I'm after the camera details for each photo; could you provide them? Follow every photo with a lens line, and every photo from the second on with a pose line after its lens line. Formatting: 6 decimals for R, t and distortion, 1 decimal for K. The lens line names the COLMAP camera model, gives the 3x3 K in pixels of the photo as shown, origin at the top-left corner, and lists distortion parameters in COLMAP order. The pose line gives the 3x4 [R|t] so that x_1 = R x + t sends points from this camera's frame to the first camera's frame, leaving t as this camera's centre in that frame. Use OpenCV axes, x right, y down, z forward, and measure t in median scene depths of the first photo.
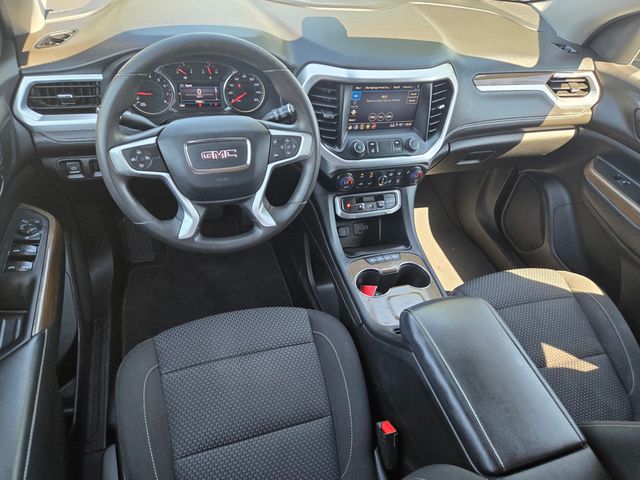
lens RADIAL K [[422.4, 0, 320.0], [0, 422.4, 240.0], [0, 0, 1]] dist [0.018627, -0.004506]
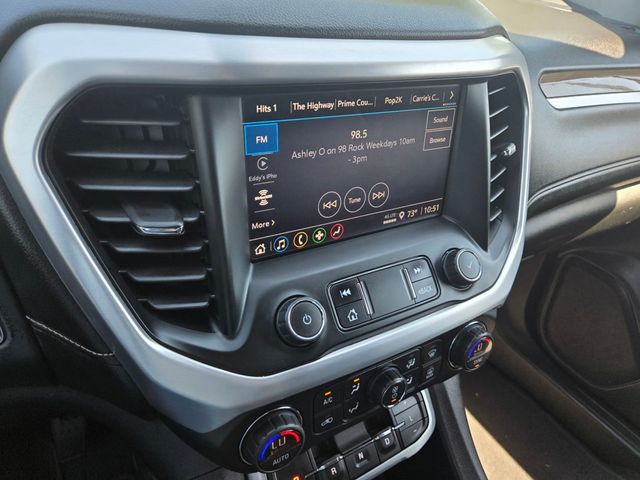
lens RADIAL K [[422.4, 0, 320.0], [0, 422.4, 240.0], [0, 0, 1]] dist [0.018627, -0.004506]
pose [[0.974496, -0.149564, 0.167299, 0.065939], [0.176357, 0.971431, -0.158806, -0.228036], [-0.138768, 0.184260, 0.973032, 0.742757]]
